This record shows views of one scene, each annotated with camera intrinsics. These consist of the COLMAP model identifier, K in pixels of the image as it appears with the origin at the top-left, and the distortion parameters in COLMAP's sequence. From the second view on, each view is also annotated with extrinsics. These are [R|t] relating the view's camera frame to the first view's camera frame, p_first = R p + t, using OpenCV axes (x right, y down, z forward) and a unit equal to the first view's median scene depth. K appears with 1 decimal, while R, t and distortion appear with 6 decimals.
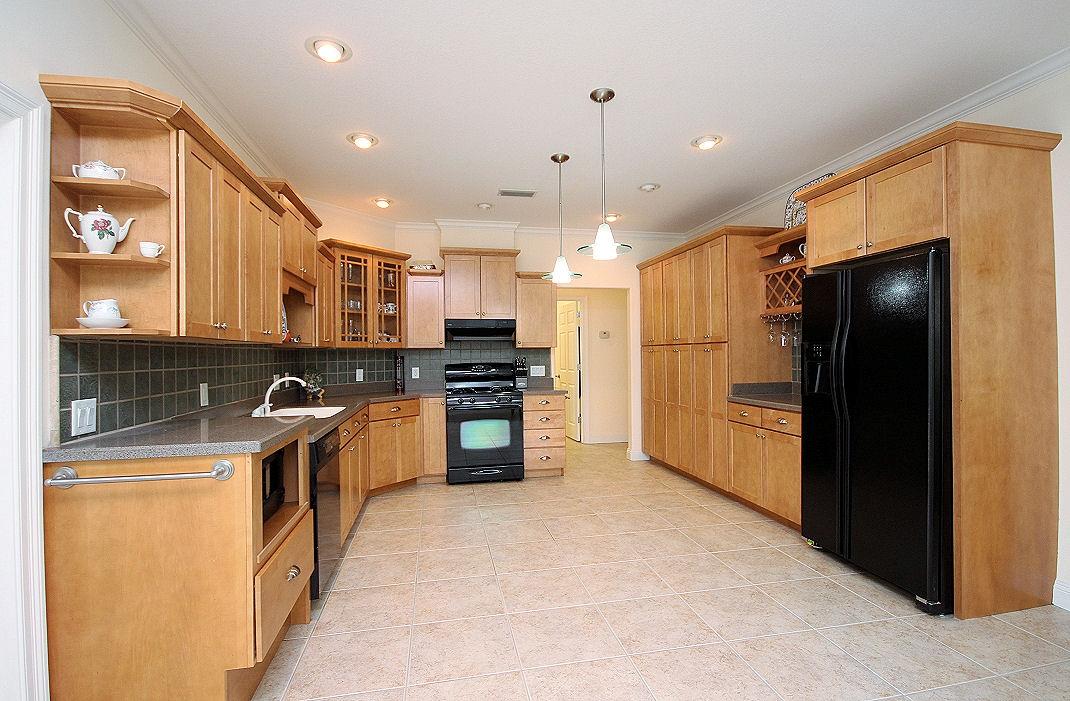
lens RADIAL K [[502.8, 0, 536.1], [0, 502.8, 348.8], [0, 0, 1]] dist [-0.002960, -0.000218]
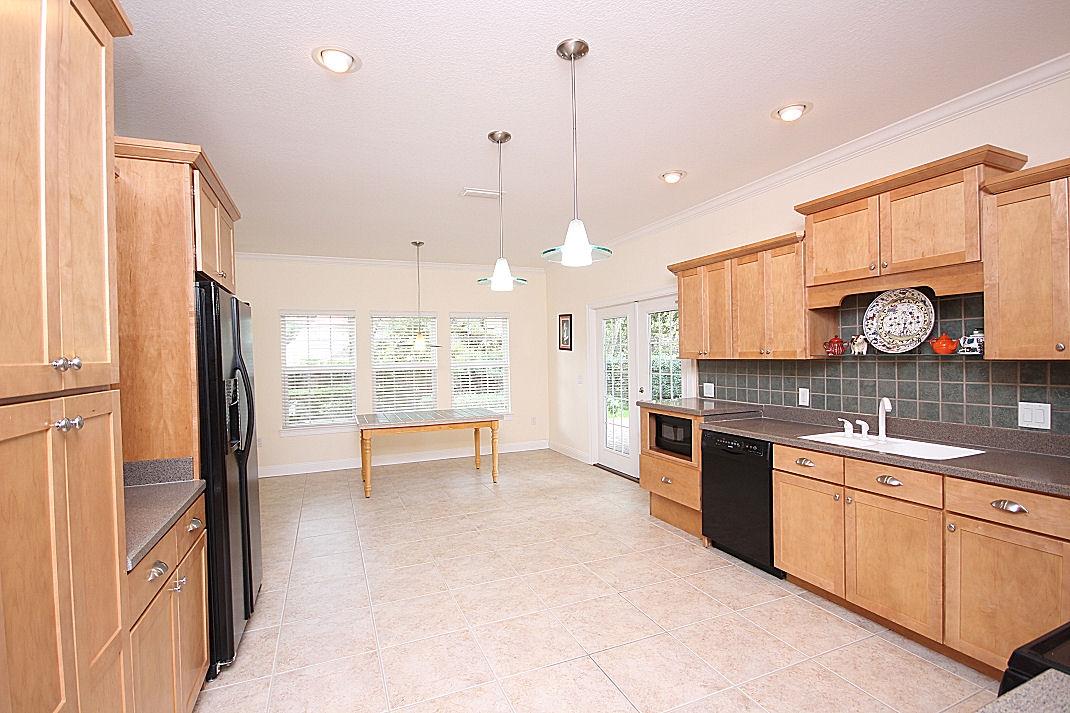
lens RADIAL K [[490.3, 0, 534.6], [0, 490.3, 359.9], [0, 0, 1]] dist [-0.001170, -0.004805]
pose [[-0.978386, 0.032663, -0.204192, 0.160436], [0.032567, 0.999462, 0.003832, -0.018714], [0.204207, -0.002901, -0.978923, 1.138967]]
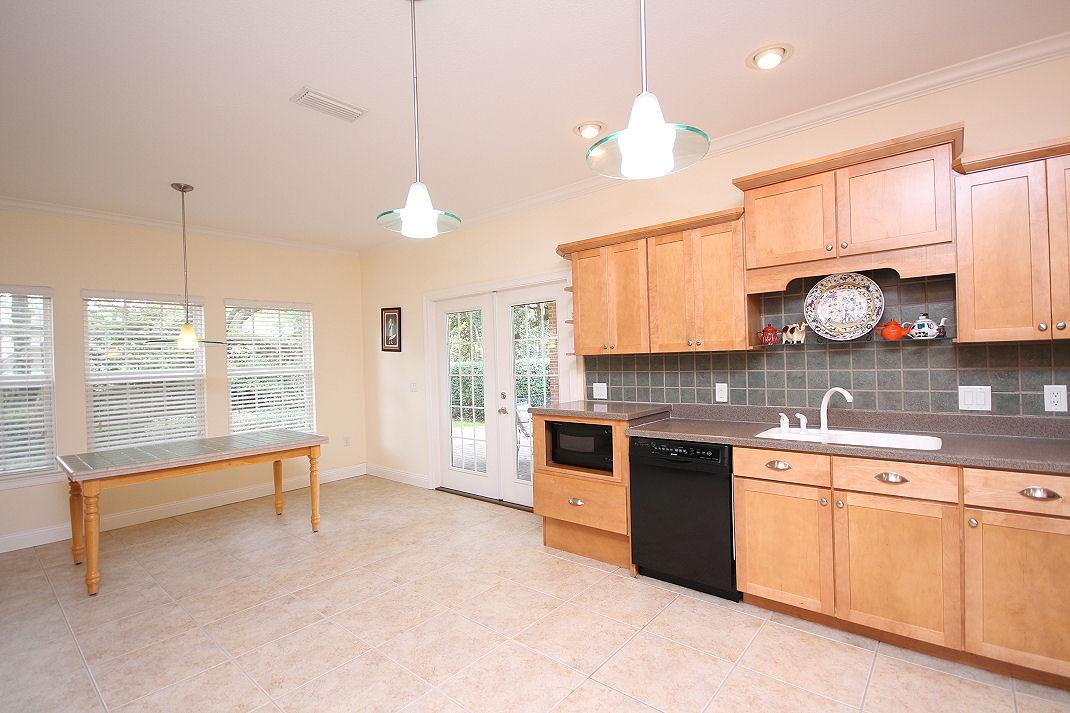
lens RADIAL K [[490.3, 0, 534.6], [0, 490.3, 359.9], [0, 0, 1]] dist [-0.001170, -0.004805]
pose [[-0.782977, 0.035686, -0.621026, 0.236027], [0.044415, 0.999012, 0.001408, -0.005759], [0.620463, -0.026480, -0.783788, 0.889566]]
